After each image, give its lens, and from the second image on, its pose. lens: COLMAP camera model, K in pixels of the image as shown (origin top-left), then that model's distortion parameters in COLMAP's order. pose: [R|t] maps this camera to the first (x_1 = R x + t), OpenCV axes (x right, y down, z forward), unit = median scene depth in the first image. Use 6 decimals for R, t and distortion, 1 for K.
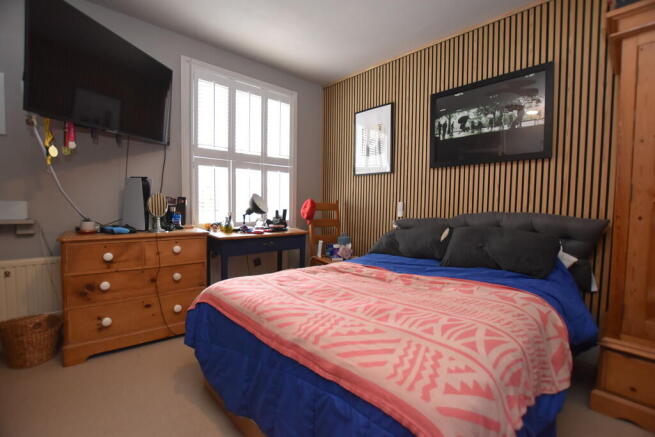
lens RADIAL K [[297.9, 0, 327.9], [0, 297.9, 216.4], [0, 0, 1]] dist [-0.002745, -0.000050]
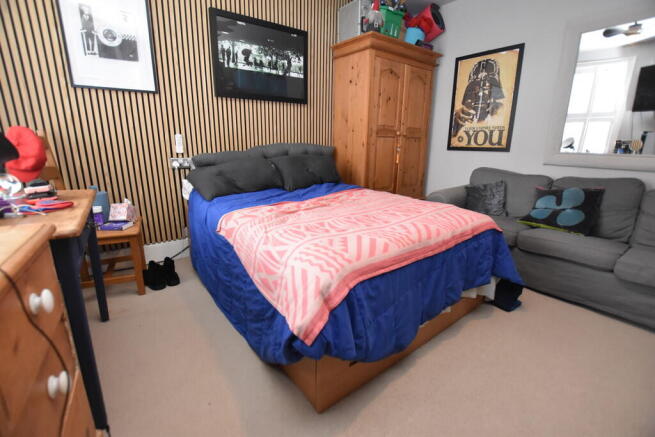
lens RADIAL K [[297.9, 0, 327.2], [0, 297.9, 216.0], [0, 0, 1]] dist [-0.002745, -0.000050]
pose [[0.092413, -0.258122, 0.961682, -0.672231], [0.042013, 0.965966, 0.255234, -0.028526], [-0.994834, 0.016816, 0.100112, 0.637892]]
